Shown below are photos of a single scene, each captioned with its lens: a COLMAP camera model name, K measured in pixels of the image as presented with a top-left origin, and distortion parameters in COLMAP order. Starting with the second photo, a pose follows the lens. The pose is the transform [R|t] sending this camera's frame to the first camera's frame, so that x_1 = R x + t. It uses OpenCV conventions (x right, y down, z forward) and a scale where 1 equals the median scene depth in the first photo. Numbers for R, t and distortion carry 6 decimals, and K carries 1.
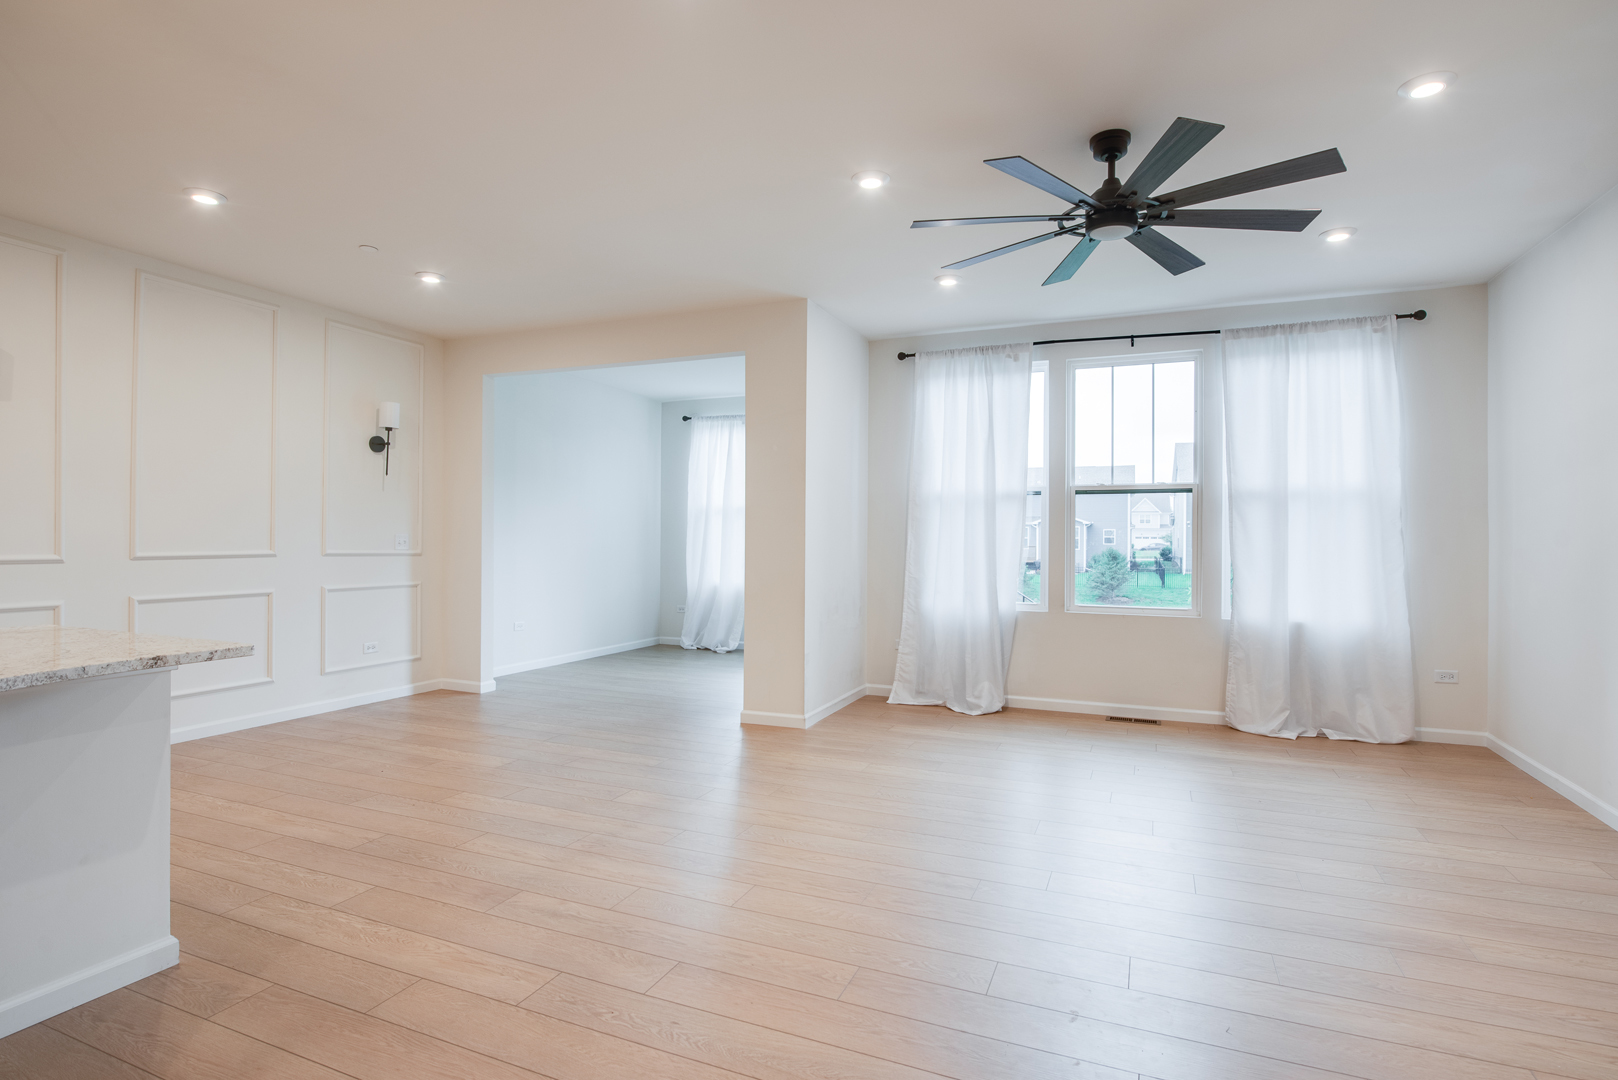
lens RADIAL K [[803.8, 0, 815.2], [0, 803.8, 539.0], [0, 0, 1]] dist [-0.006521, -0.004075]
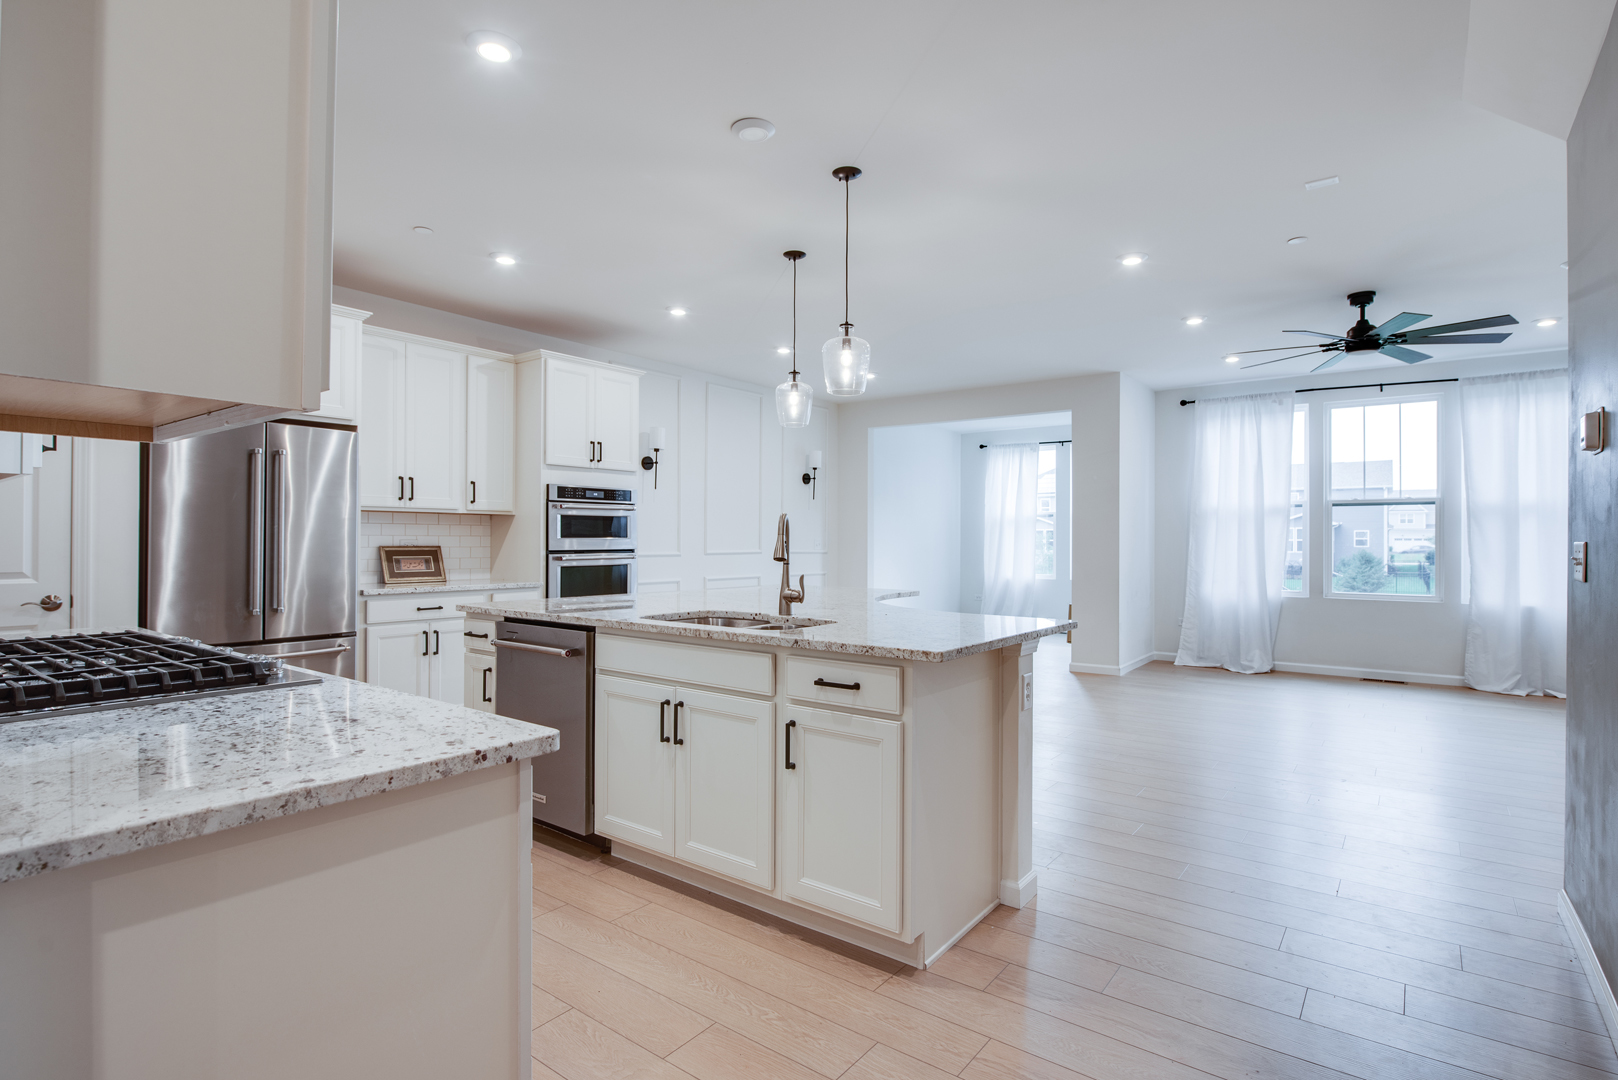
lens RADIAL K [[803.8, 0, 816.0], [0, 803.8, 538.5], [0, 0, 1]] dist [-0.006521, -0.004075]
pose [[0.969655, -0.003167, -0.244459, -0.167730], [0.002063, 0.999986, -0.004772, 0.000064], [0.244470, 0.004123, 0.969648, -0.455537]]
